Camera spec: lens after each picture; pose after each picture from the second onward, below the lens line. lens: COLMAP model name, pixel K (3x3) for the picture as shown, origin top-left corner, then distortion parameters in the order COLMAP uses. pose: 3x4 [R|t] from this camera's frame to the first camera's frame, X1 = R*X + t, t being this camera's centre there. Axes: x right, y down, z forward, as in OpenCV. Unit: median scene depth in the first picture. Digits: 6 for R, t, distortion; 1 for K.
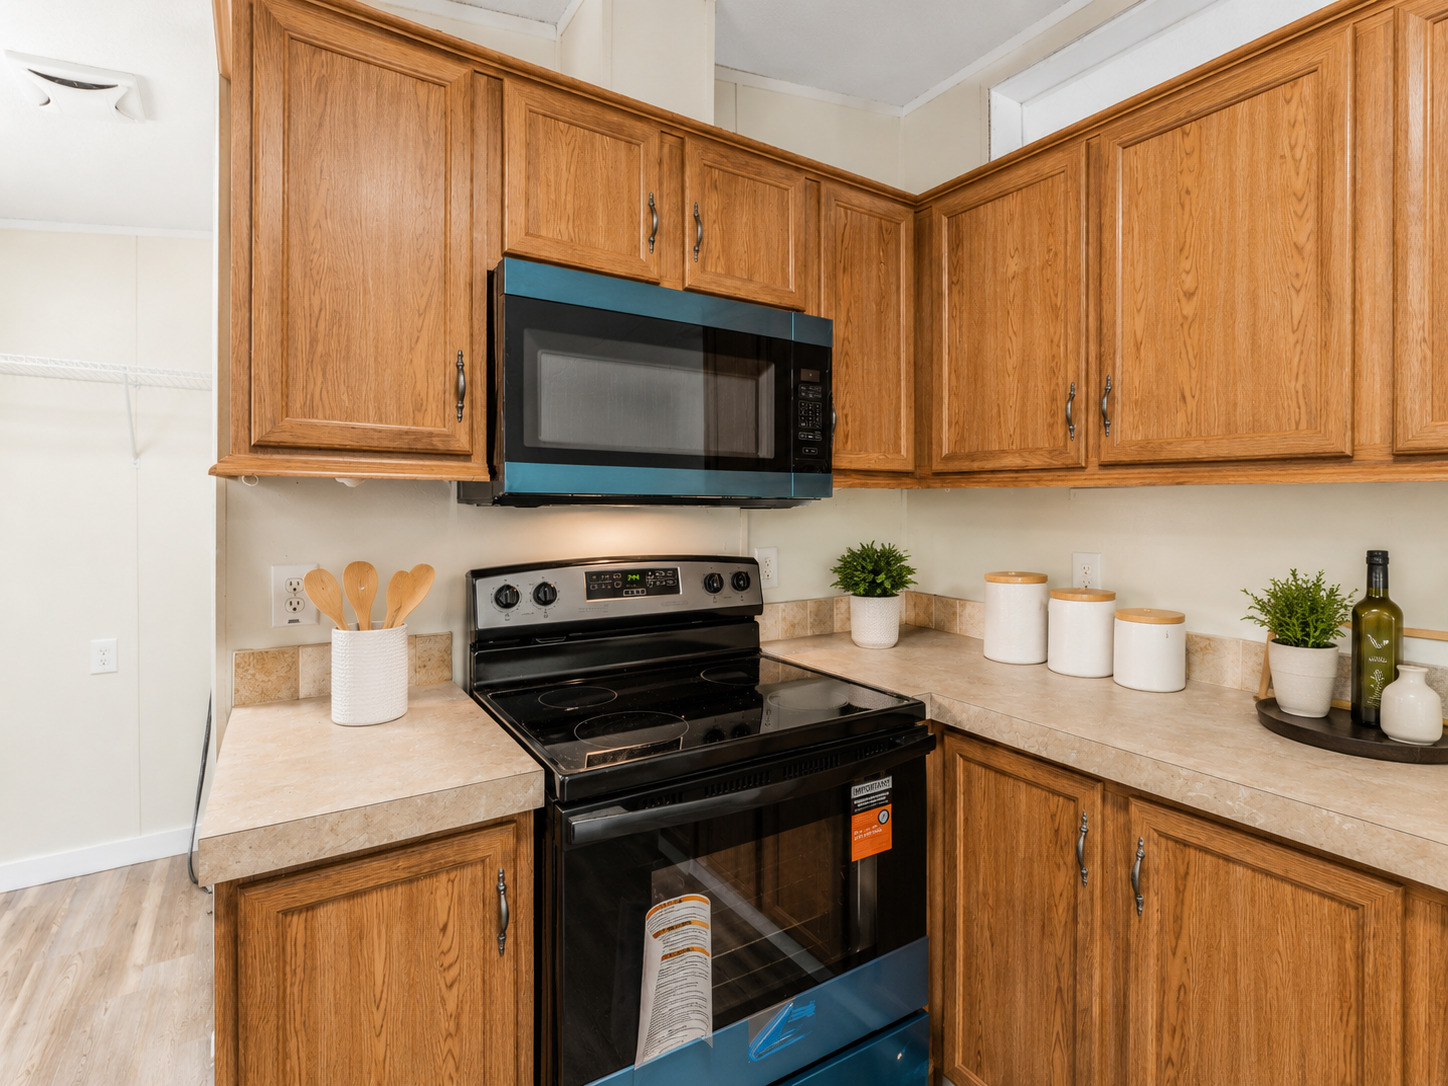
lens RADIAL K [[677.2, 0, 724.4], [0, 677.2, 521.0], [0, 0, 1]] dist [0.105469, -0.000059]
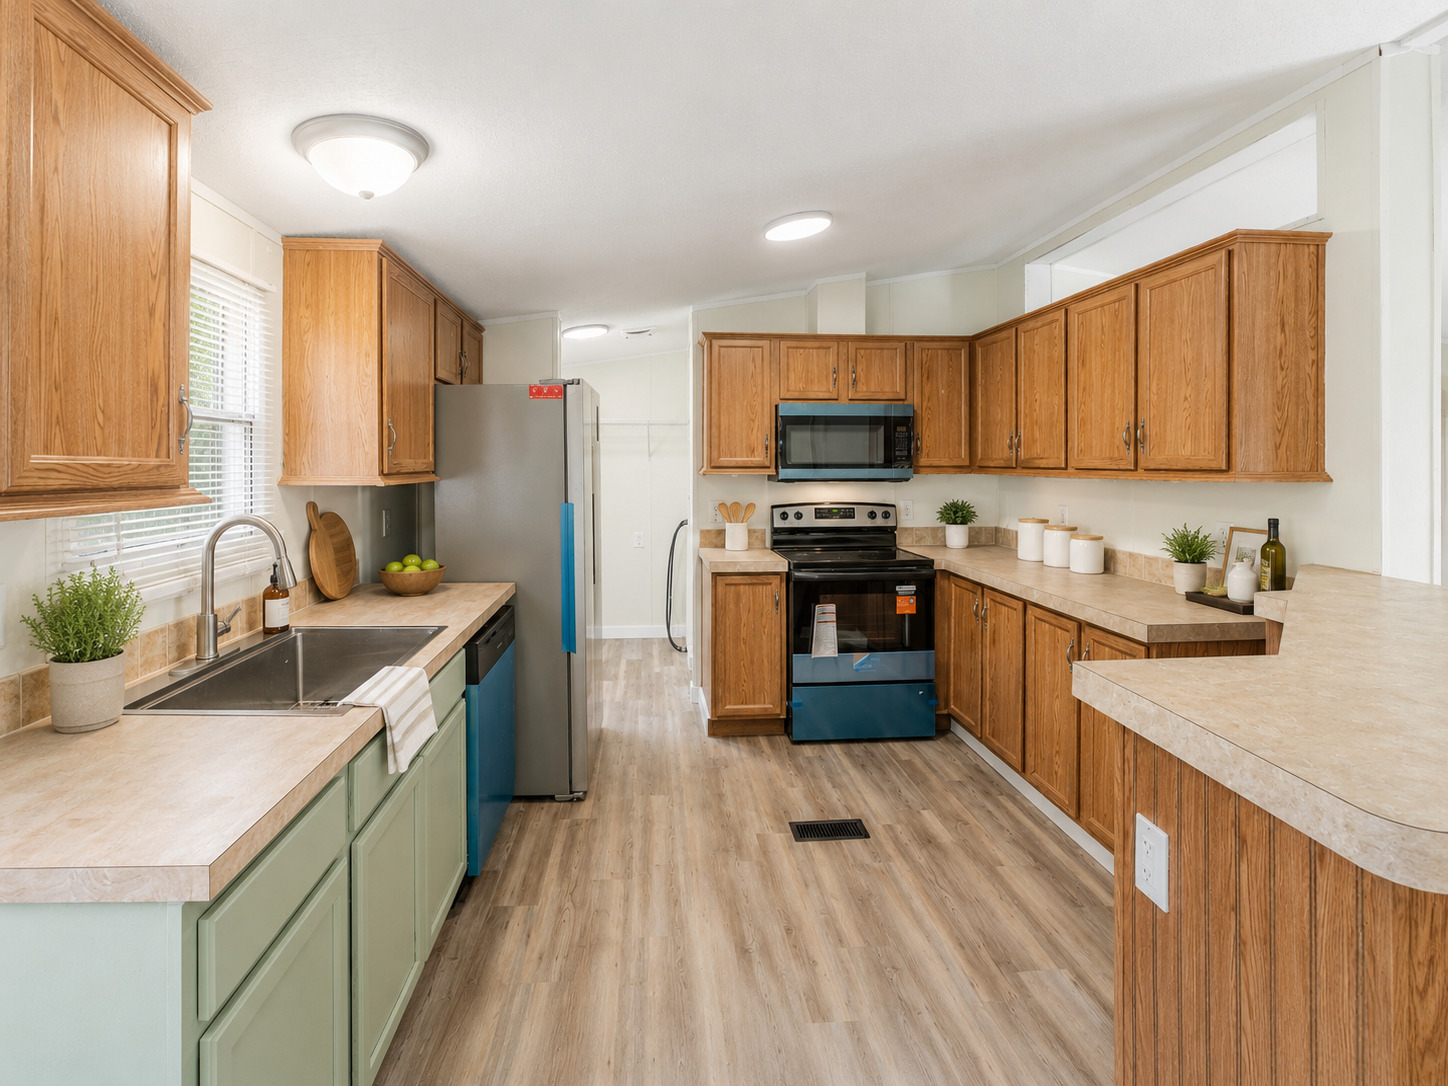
lens RADIAL K [[677.2, 0, 724.4], [0, 677.2, 521.0], [0, 0, 1]] dist [0.105469, -0.000059]
pose [[0.891286, 0.037976, -0.451848, 0.668626], [-0.007388, 0.997571, 0.069269, -0.049331], [0.453381, -0.058400, 0.889402, -1.453165]]
